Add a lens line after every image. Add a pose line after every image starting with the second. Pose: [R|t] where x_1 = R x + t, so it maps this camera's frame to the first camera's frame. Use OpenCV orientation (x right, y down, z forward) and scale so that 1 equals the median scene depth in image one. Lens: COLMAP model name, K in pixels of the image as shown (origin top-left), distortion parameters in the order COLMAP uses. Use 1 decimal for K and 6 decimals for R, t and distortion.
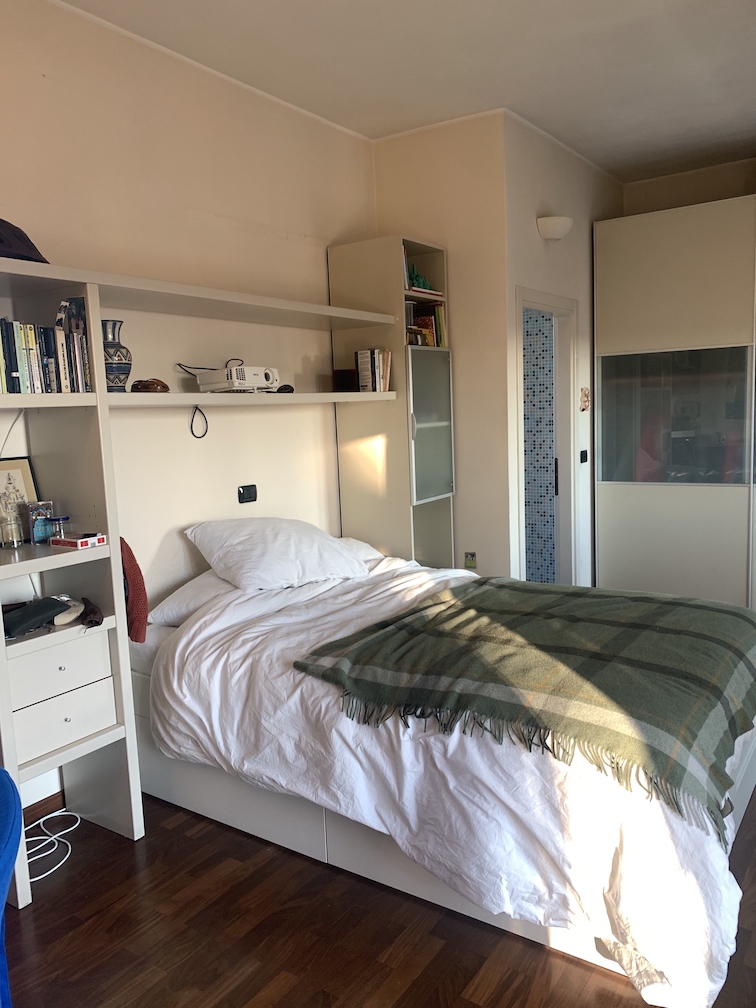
lens RADIAL K [[776.4, 0, 383.2], [0, 776.4, 505.3], [0, 0, 1]] dist [0.011971, -0.015688]
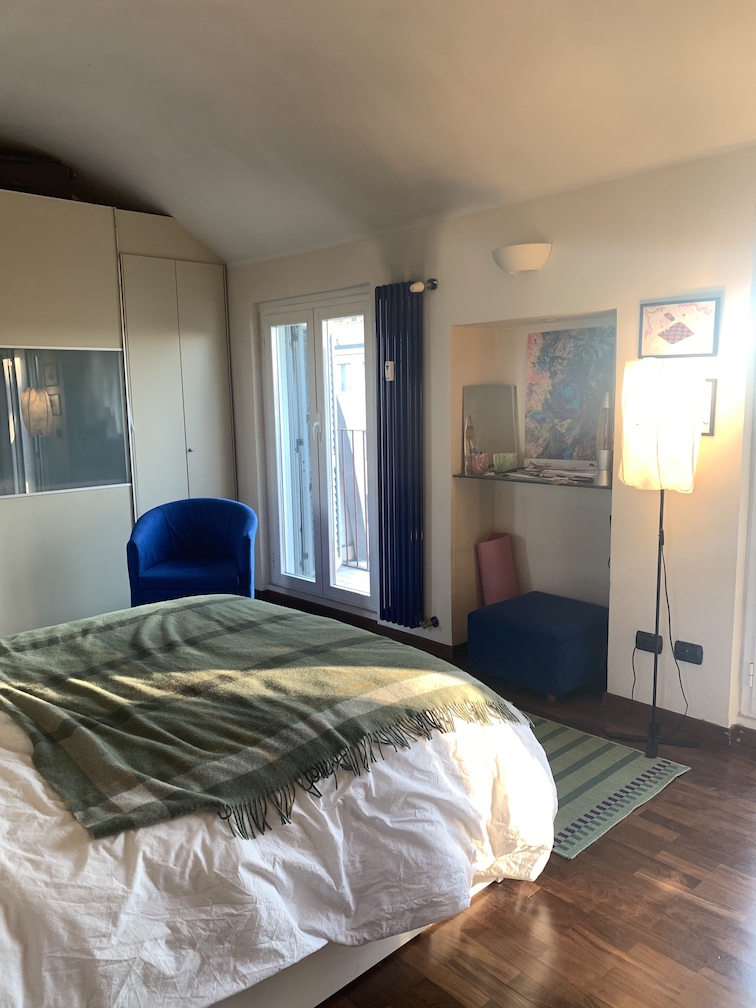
lens RADIAL K [[776.0, 0, 384.8], [0, 776.0, 510.1], [0, 0, 1]] dist [0.028814, -0.024568]
pose [[0.234113, -0.120357, 0.964731, -0.641081], [0.138687, 0.986294, 0.089392, -0.058060], [-0.962267, 0.112868, 0.247596, 0.669686]]
